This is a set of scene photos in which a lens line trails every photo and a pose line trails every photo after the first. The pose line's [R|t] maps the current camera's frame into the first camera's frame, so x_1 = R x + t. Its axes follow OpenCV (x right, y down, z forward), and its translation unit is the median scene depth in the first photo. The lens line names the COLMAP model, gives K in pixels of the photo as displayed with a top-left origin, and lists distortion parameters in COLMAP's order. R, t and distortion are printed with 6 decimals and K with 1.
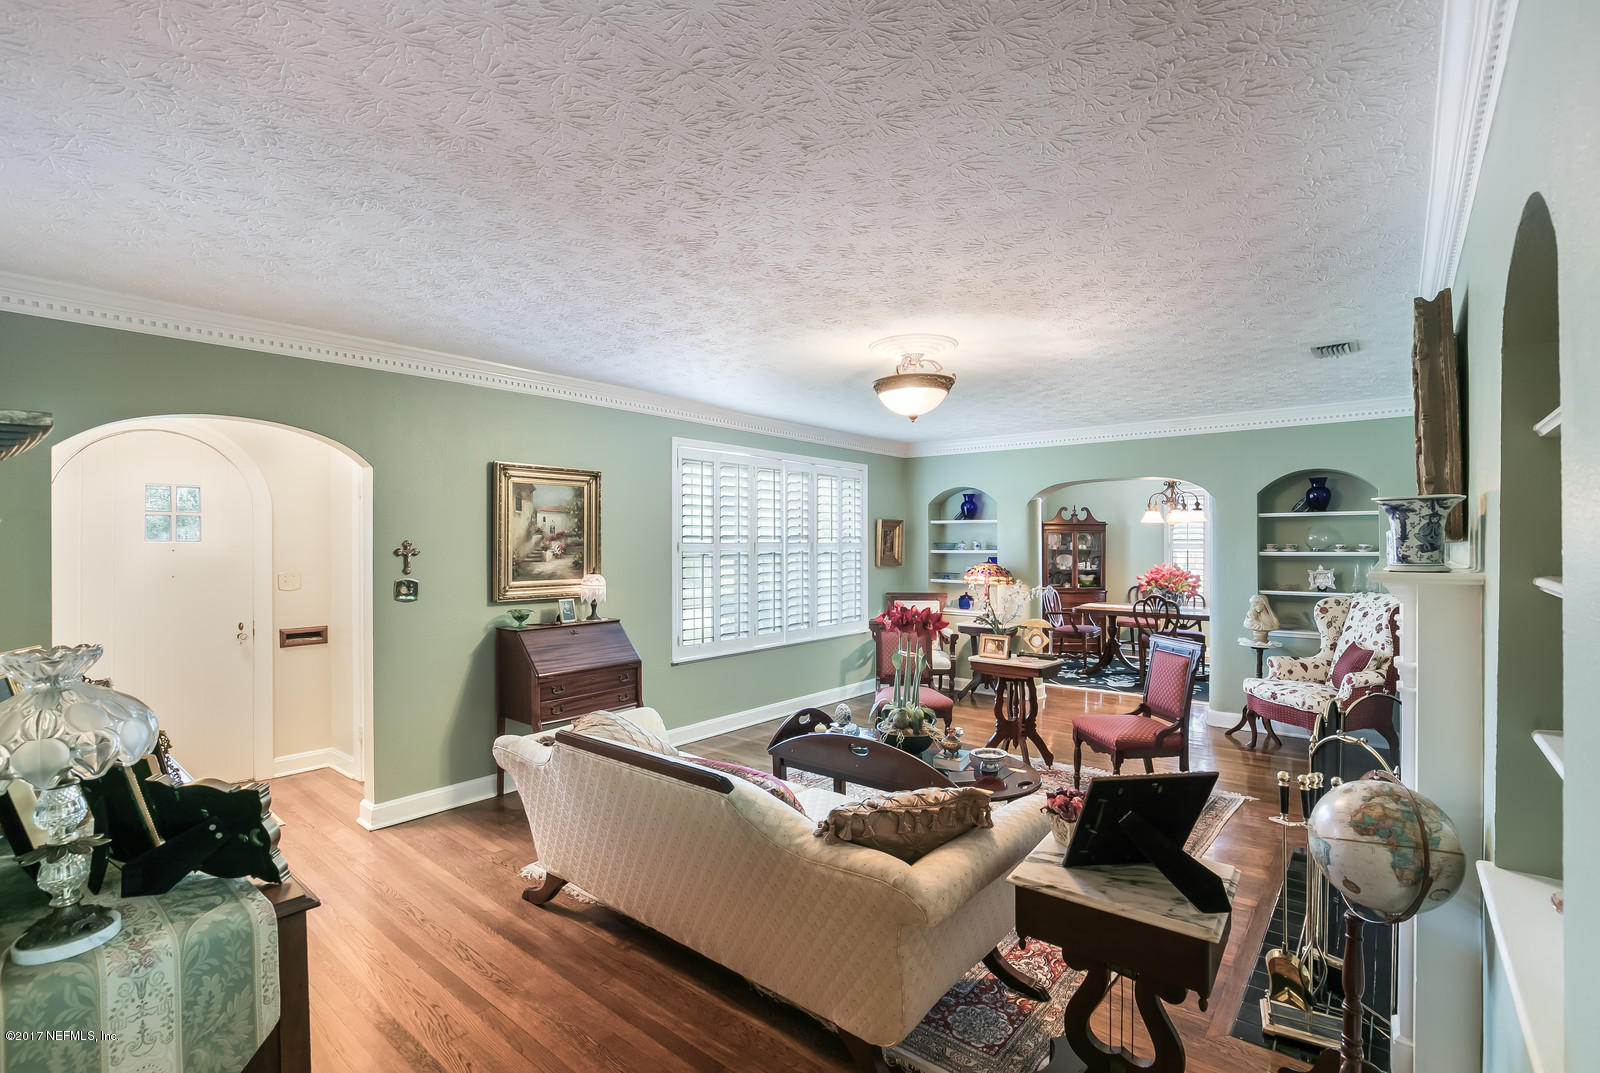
lens RADIAL K [[717.4, 0, 800.0], [0, 717.4, 536.5], [0, 0, 1]] dist [-0.020444, 0.000402]
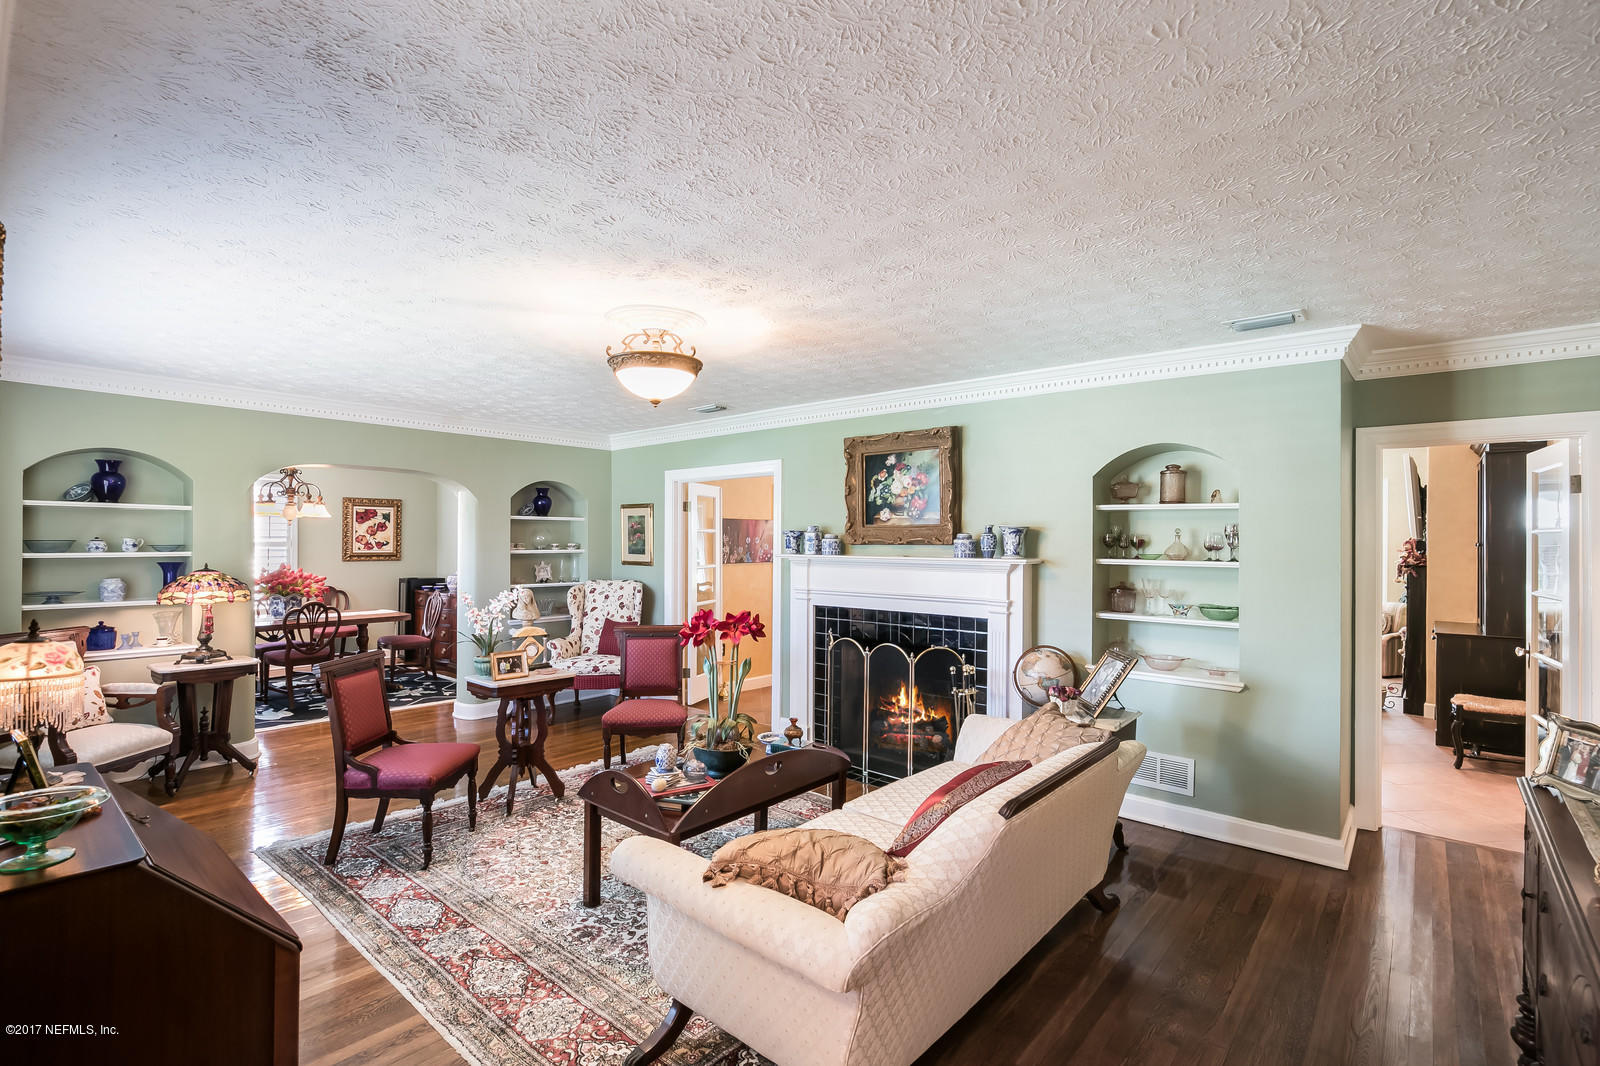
lens RADIAL K [[741.1, 0, 798.4], [0, 741.1, 560.8], [0, 0, 1]] dist [-0.025291, -0.000016]
pose [[0.021619, -0.026457, 0.999416, -0.366543], [-0.016540, 0.999504, 0.026817, 0.000075], [-0.999629, -0.017110, 0.021171, 0.396398]]
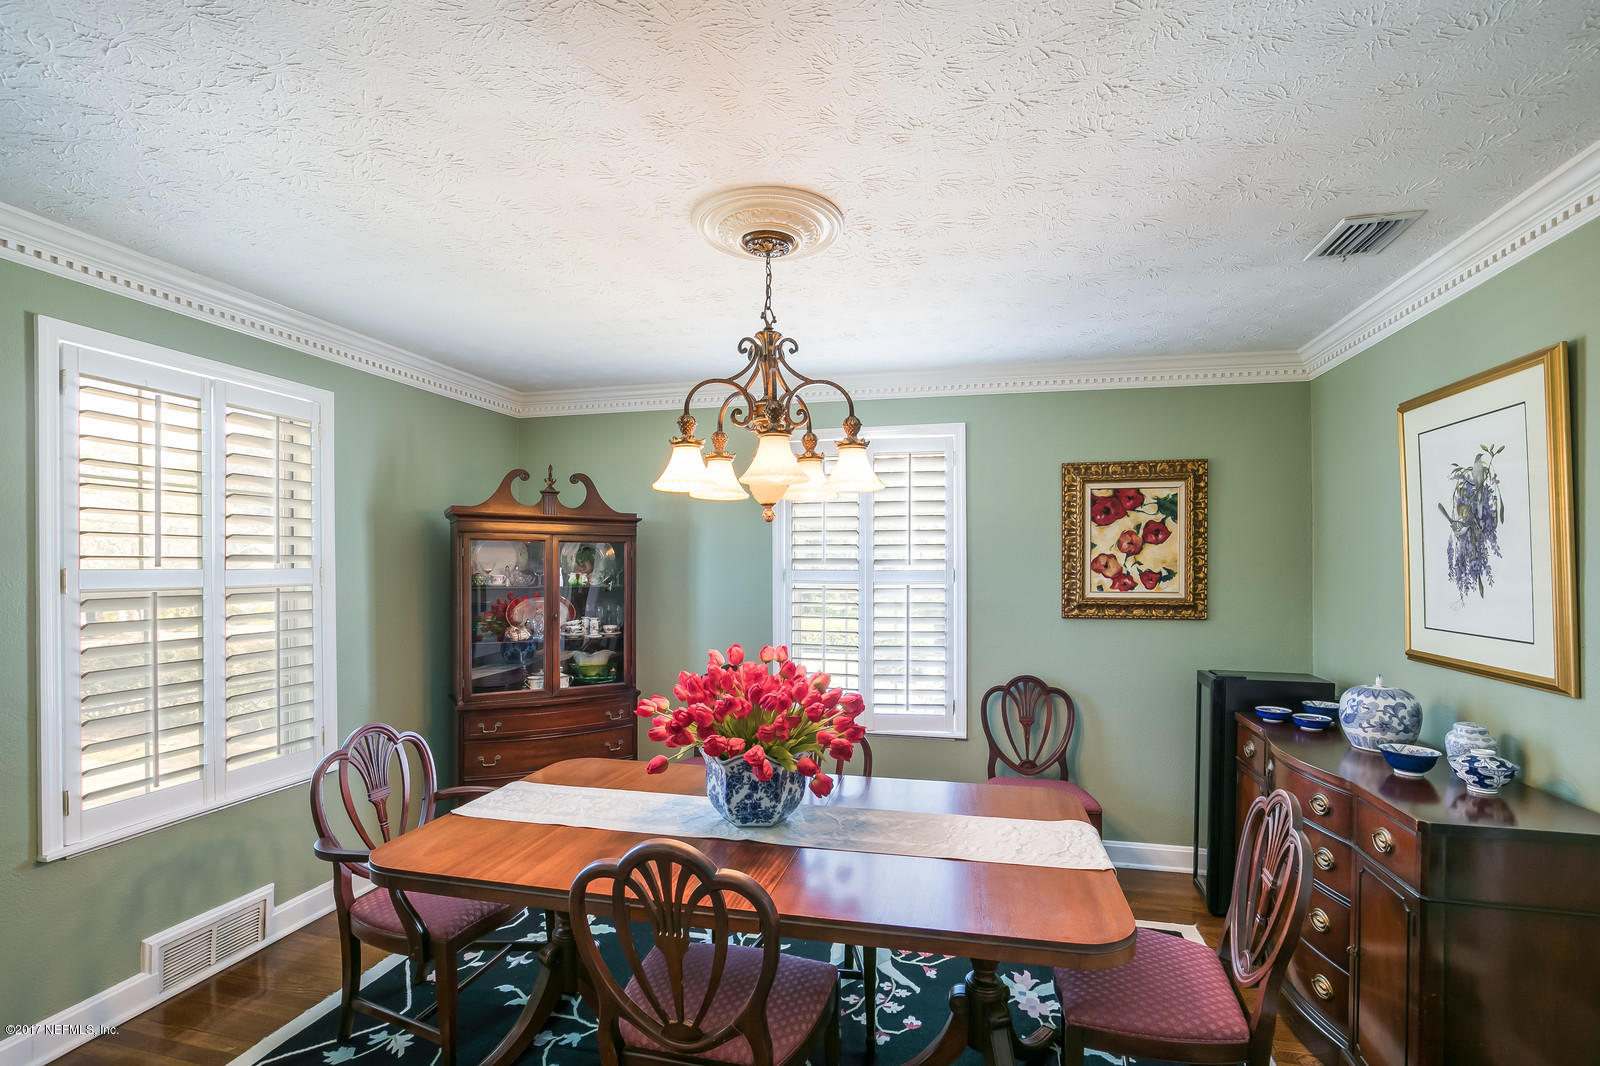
lens RADIAL K [[769.5, 0, 795.2], [0, 769.5, 562.8], [0, 0, 1]] dist [-0.002227, -0.000072]
pose [[0.897229, 0.000589, 0.441564, 0.427117], [-0.001340, 0.999998, 0.001390, 0.007416], [-0.441563, -0.001839, 0.897229, 0.779758]]
